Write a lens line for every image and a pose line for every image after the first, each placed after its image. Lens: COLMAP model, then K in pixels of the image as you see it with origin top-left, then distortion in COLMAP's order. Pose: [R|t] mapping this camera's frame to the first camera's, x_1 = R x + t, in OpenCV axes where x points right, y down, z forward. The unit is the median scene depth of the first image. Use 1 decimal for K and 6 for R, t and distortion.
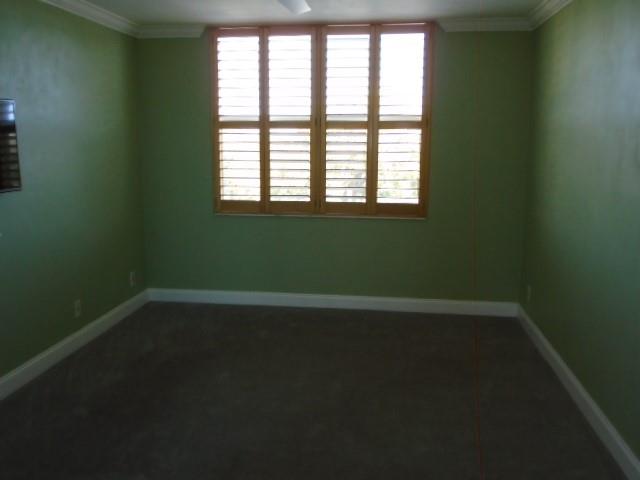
lens RADIAL K [[565.2, 0, 320.0], [0, 565.2, 240.0], [0, 0, 1]] dist [-0.006247, -0.001235]
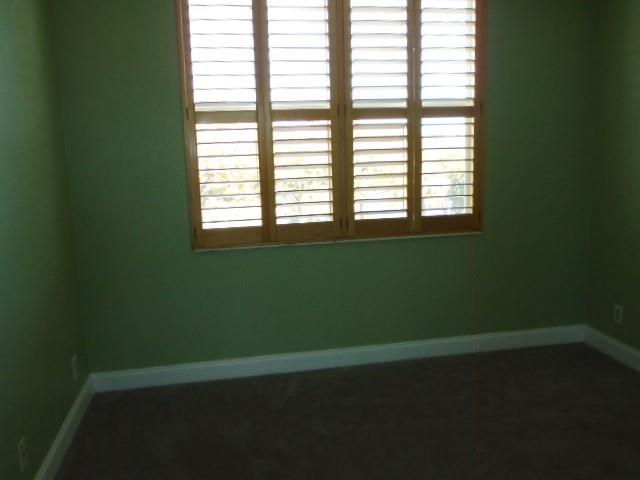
lens RADIAL K [[565.2, 0, 320.0], [0, 565.2, 240.0], [0, 0, 1]] dist [-0.006247, -0.001235]
pose [[0.945274, -0.087821, 0.314236, -0.264679], [0.087812, 0.996036, 0.014214, -0.057292], [-0.314239, 0.014157, 0.949238, 0.328916]]
